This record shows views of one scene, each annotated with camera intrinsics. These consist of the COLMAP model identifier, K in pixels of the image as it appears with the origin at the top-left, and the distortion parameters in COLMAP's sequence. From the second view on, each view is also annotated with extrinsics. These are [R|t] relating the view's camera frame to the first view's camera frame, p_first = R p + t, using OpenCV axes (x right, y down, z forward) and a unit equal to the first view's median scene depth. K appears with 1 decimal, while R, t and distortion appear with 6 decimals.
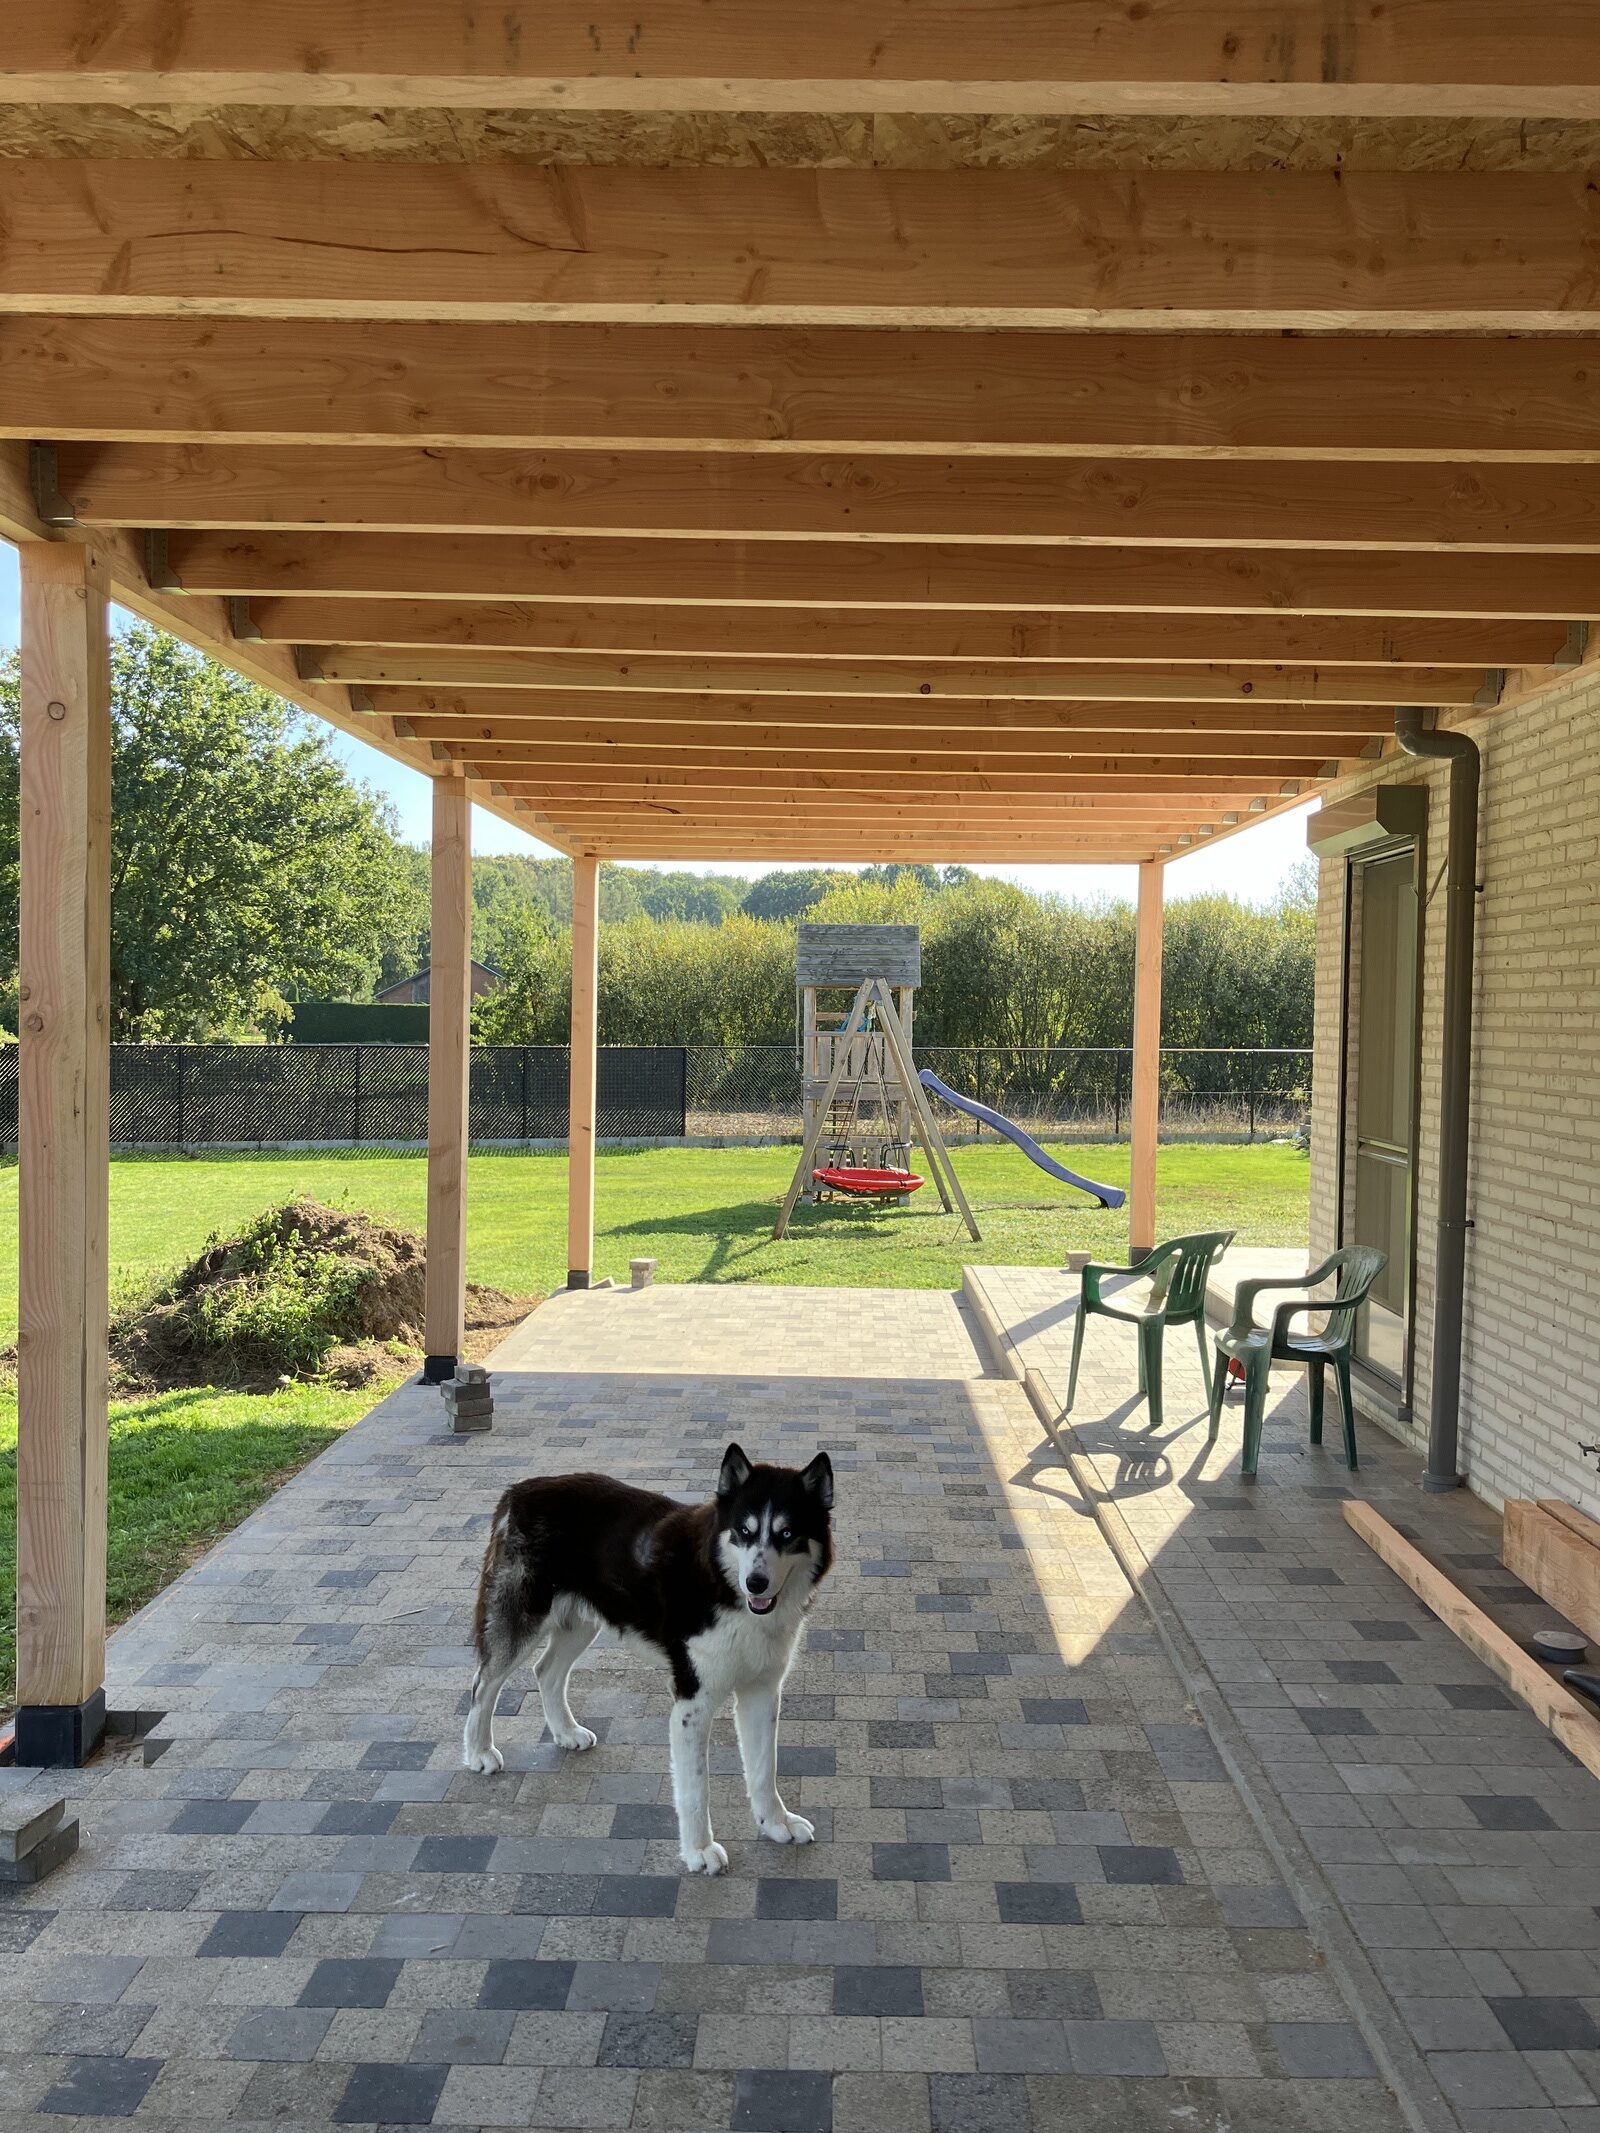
lens RADIAL K [[1733.8, 0, 800.9], [0, 1733.8, 1038.0], [0, 0, 1]] dist [0.092032, -0.138753]
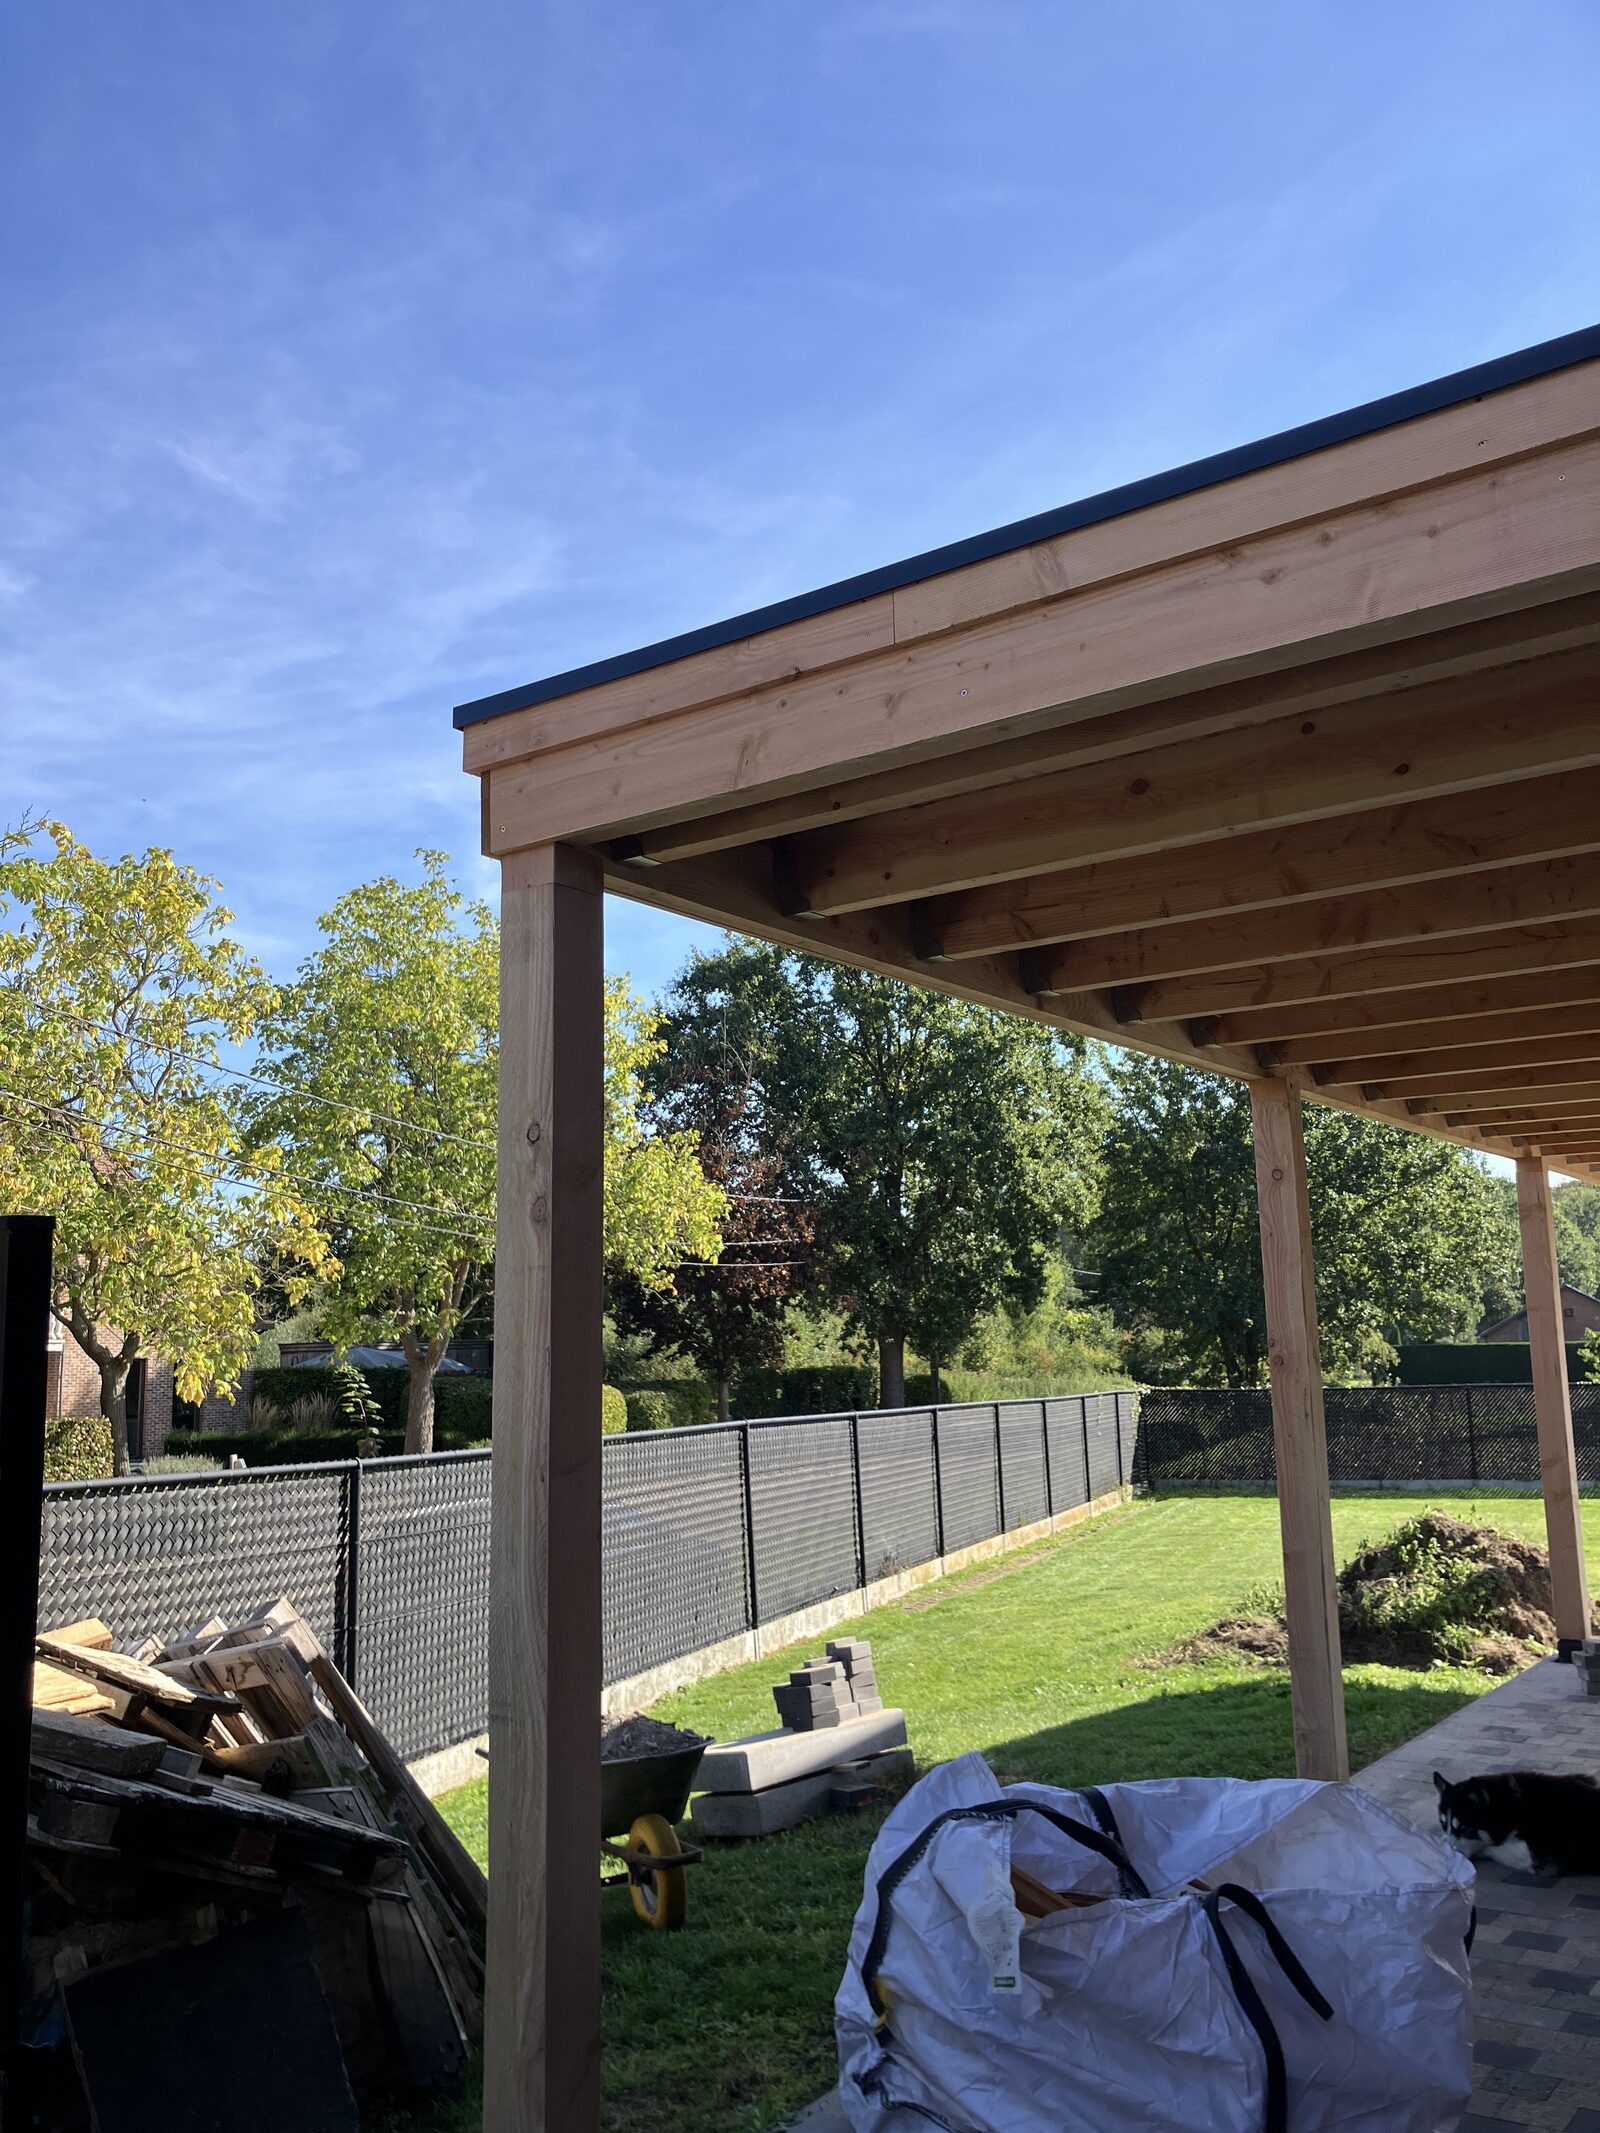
lens RADIAL K [[1740.4, 0, 809.1], [0, 1740.4, 1061.1], [0, 0, 1]] dist [0.010323, -0.006480]
pose [[0.823356, -0.124560, -0.553687, 0.055631], [0.021789, 0.981836, -0.188478, 0.005862], [0.567107, 0.143120, 0.811115, -0.238983]]
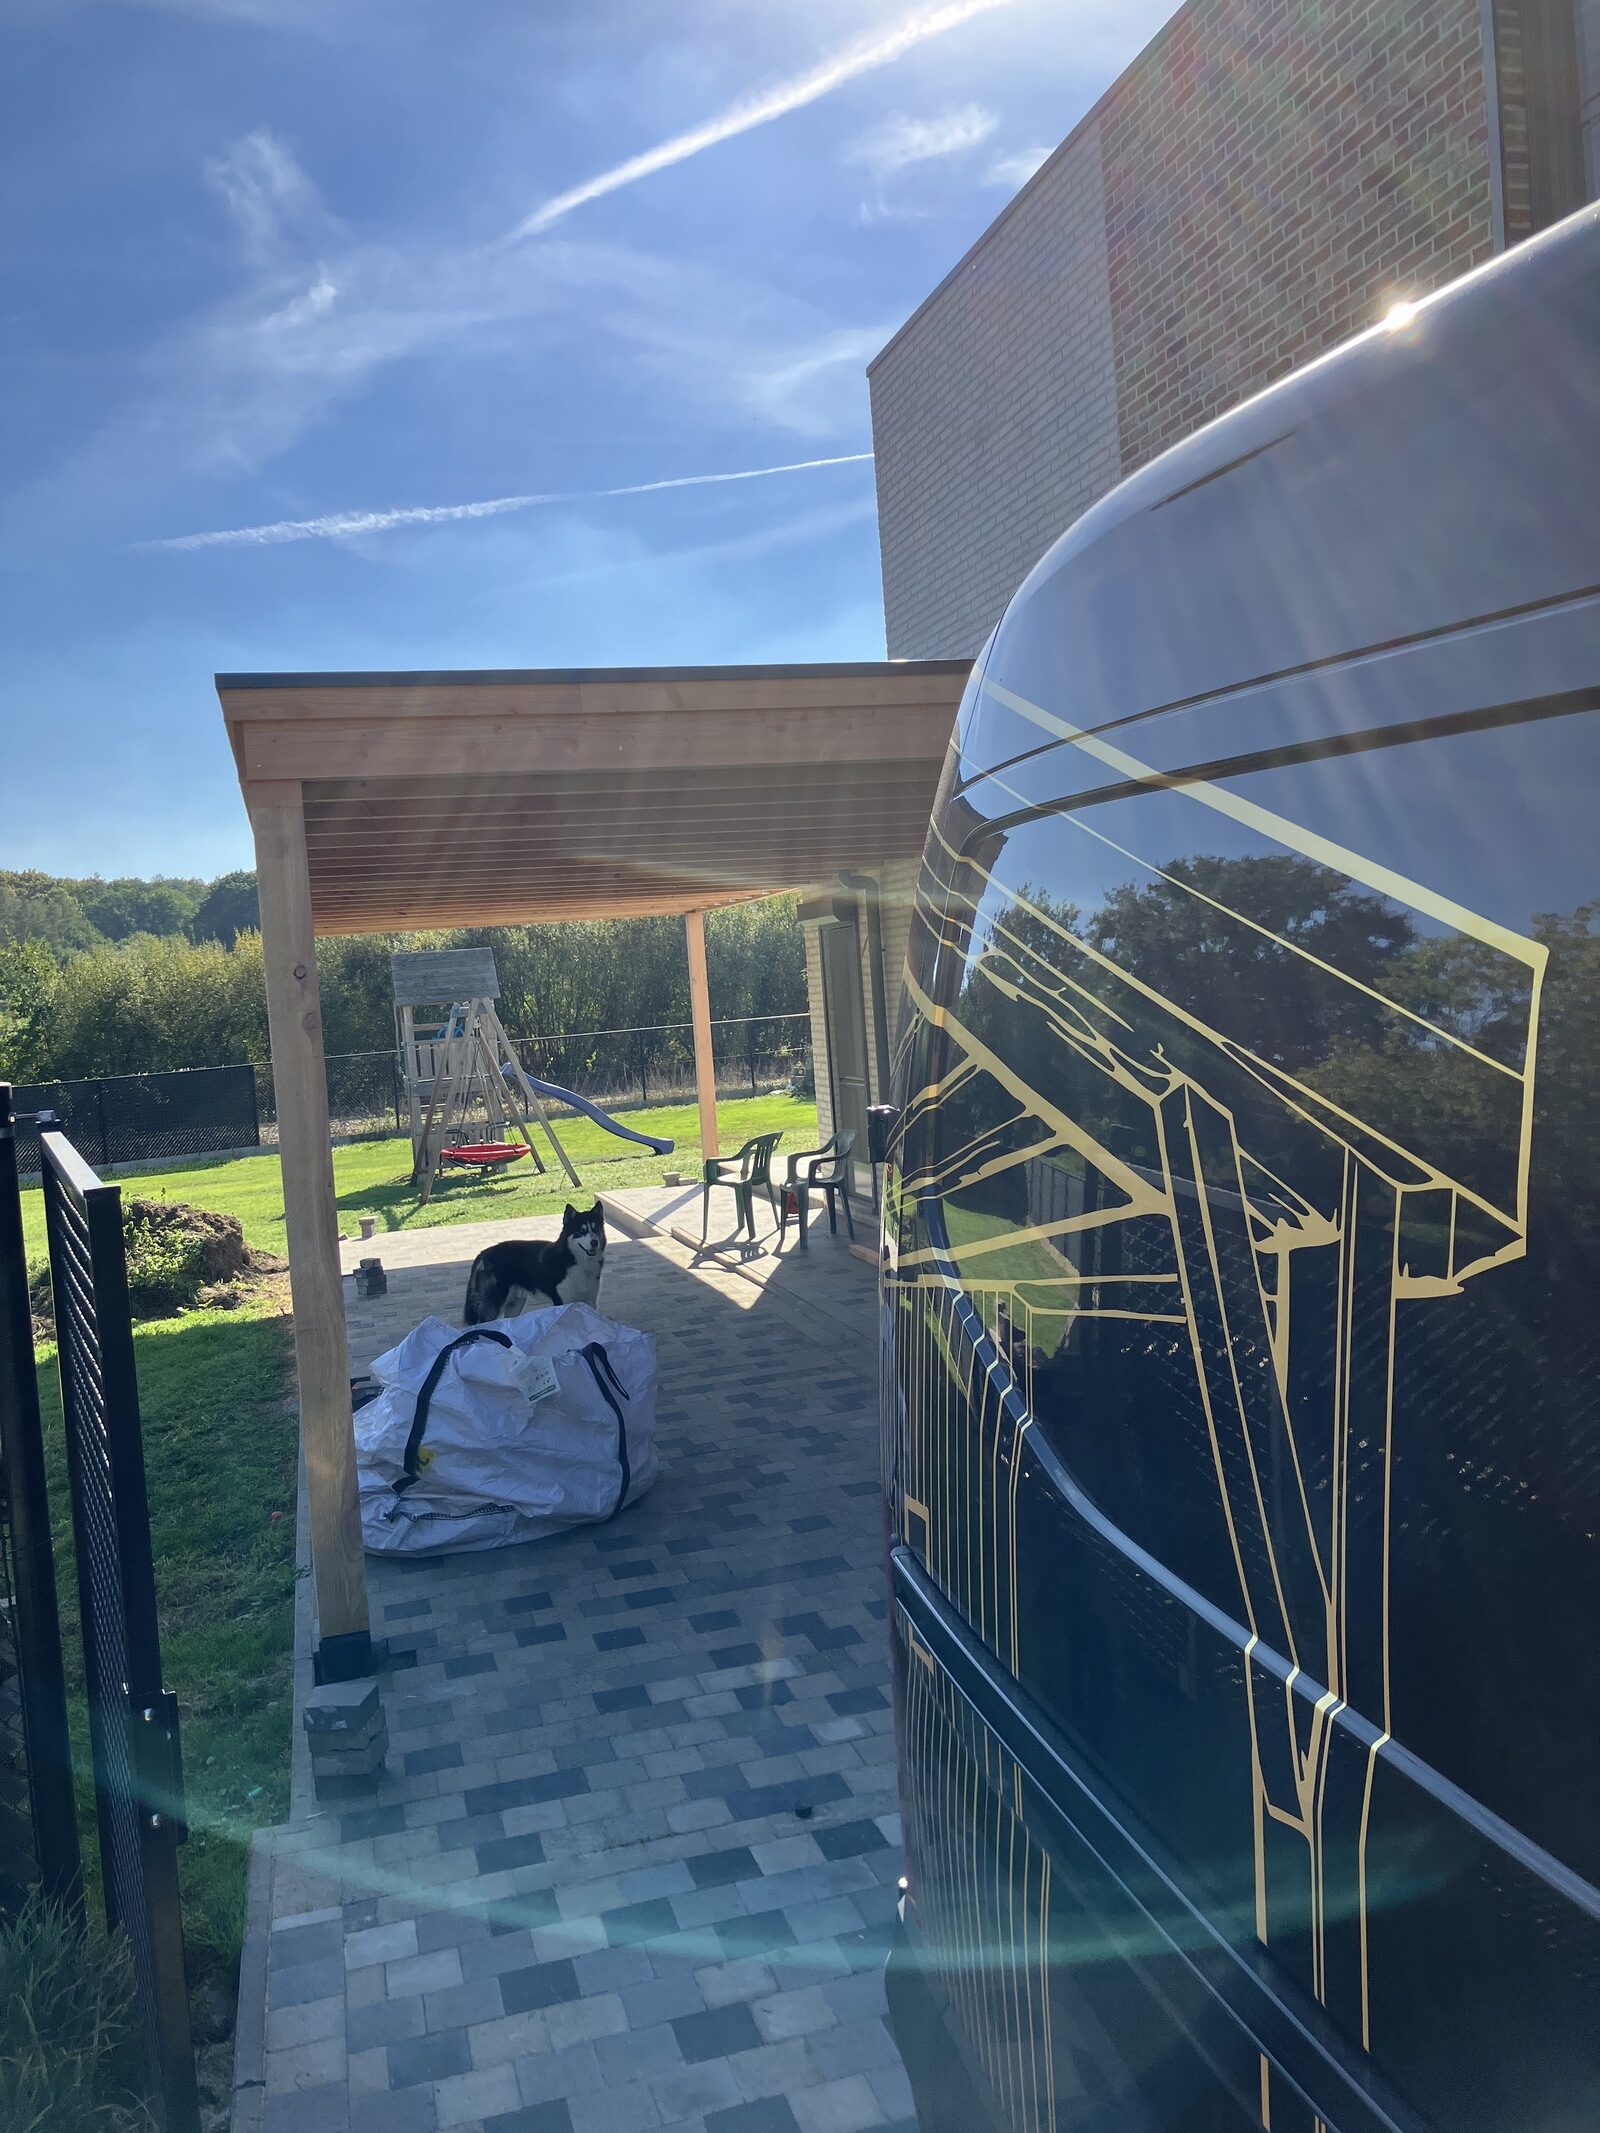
lens RADIAL K [[1740.4, 0, 809.1], [0, 1740.4, 1061.1], [0, 0, 1]] dist [0.010323, -0.006480]
pose [[0.951640, -0.100181, 0.290423, -0.170369], [0.092934, 0.994921, 0.038679, -0.022638], [-0.292823, -0.009818, 0.956116, -0.521706]]
